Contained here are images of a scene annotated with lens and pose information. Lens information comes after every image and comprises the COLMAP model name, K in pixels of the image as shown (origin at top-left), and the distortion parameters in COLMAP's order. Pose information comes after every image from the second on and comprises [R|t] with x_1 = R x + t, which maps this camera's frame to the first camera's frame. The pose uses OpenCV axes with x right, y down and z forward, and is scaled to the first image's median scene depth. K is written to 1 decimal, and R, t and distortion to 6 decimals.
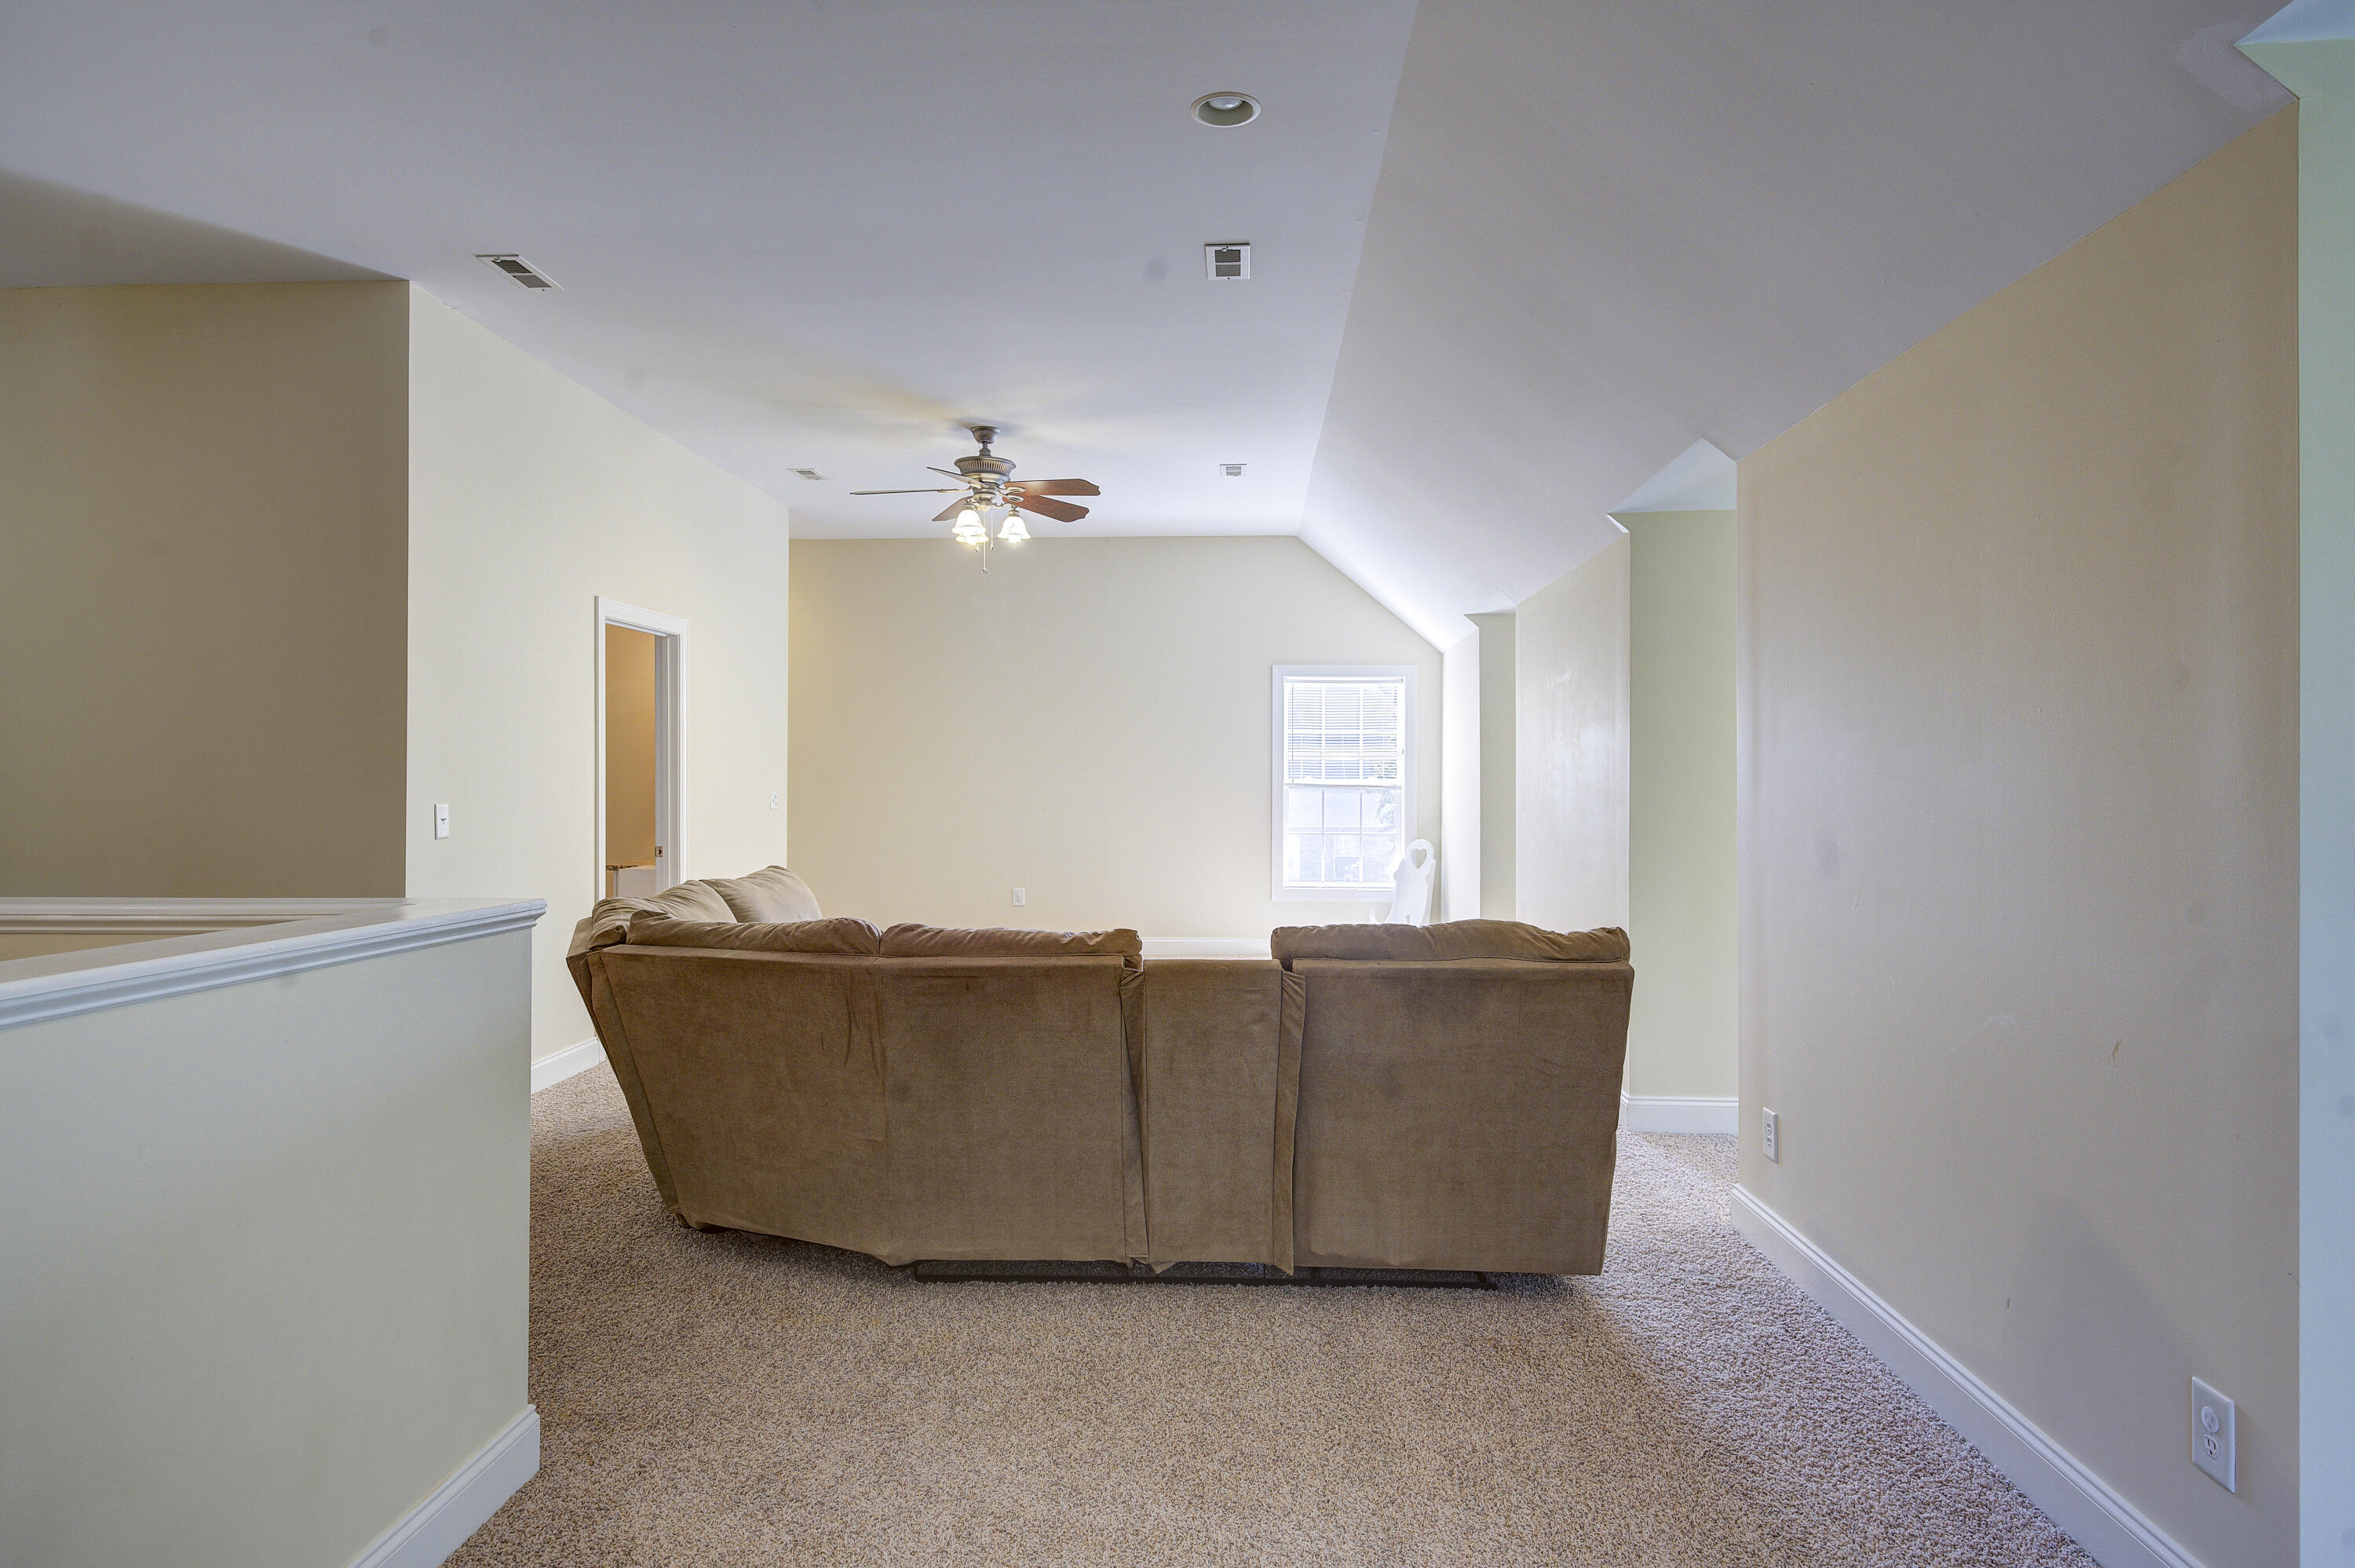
lens RADIAL K [[1325.9, 0, 1178.4], [0, 1325.9, 771.1], [0, 0, 1]] dist [0.001751, -0.000353]
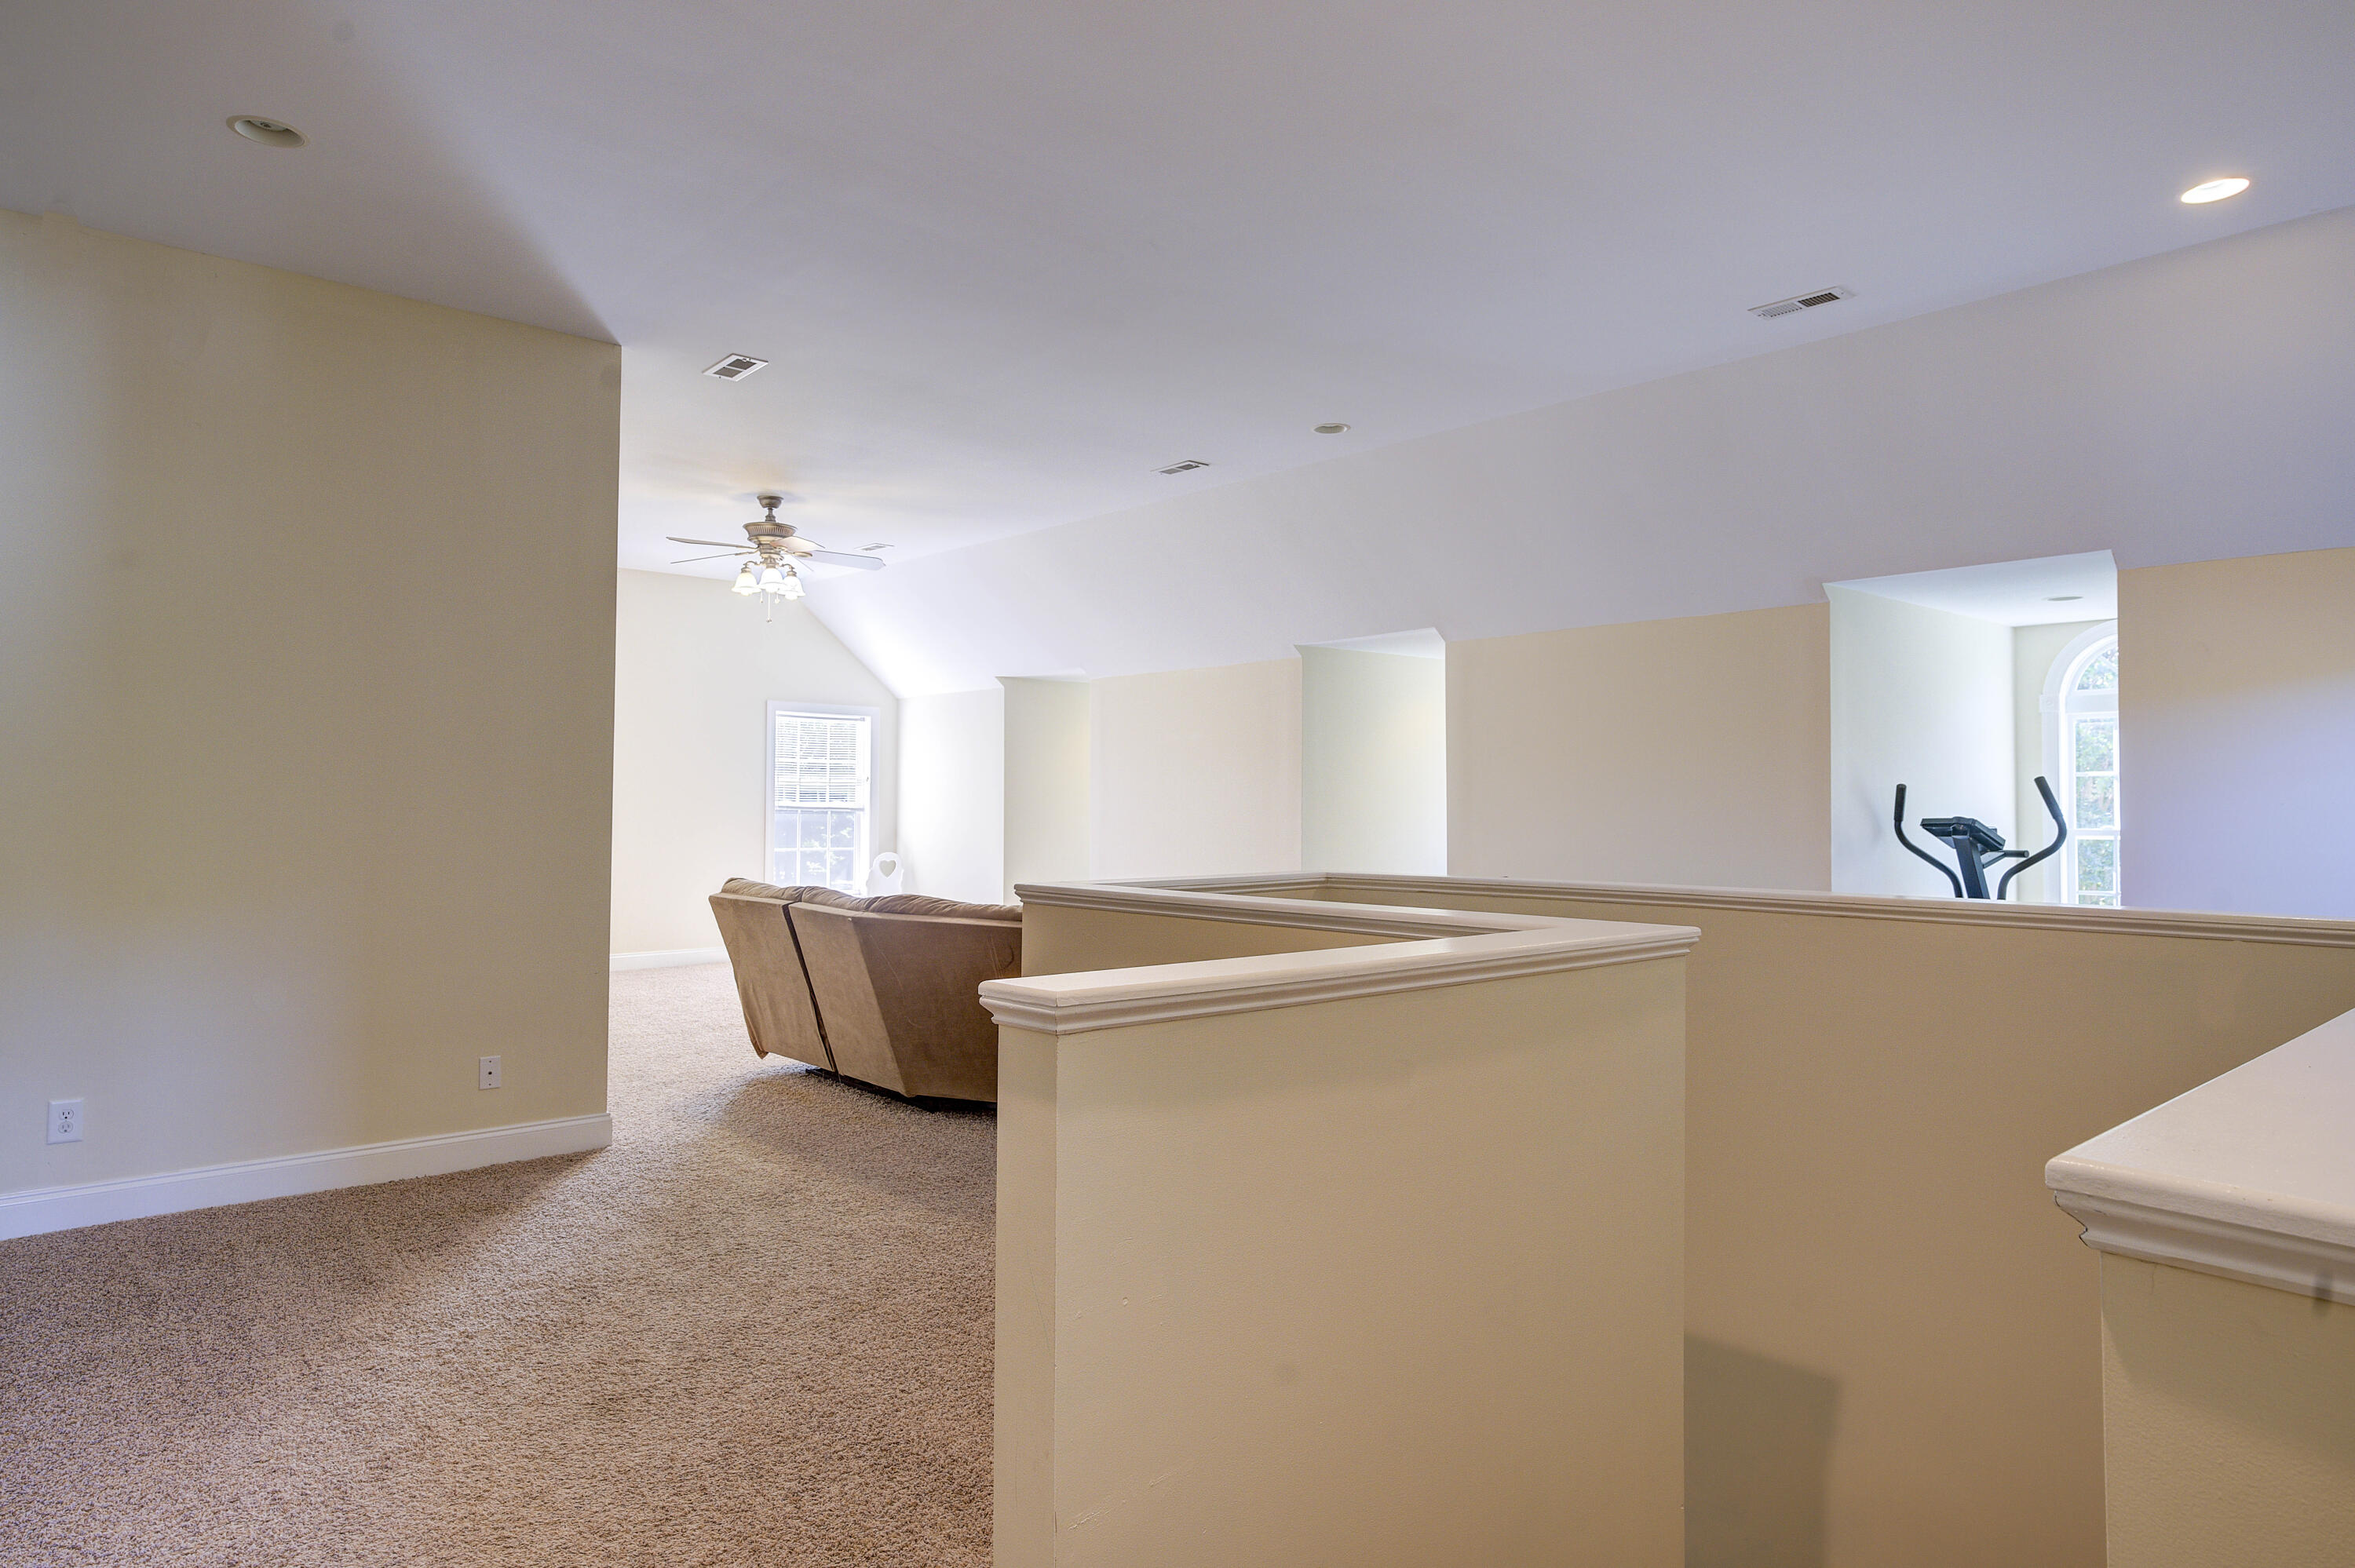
lens RADIAL K [[1360.1, 0, 1177.5], [0, 1360.1, 784.0], [0, 0, 1]] dist [0.002155, -0.000562]
pose [[0.714821, 0.012165, 0.699202, -0.492693], [0.001696, 0.999816, -0.019129, 0.013811], [-0.699306, 0.014859, 0.714668, -0.077286]]
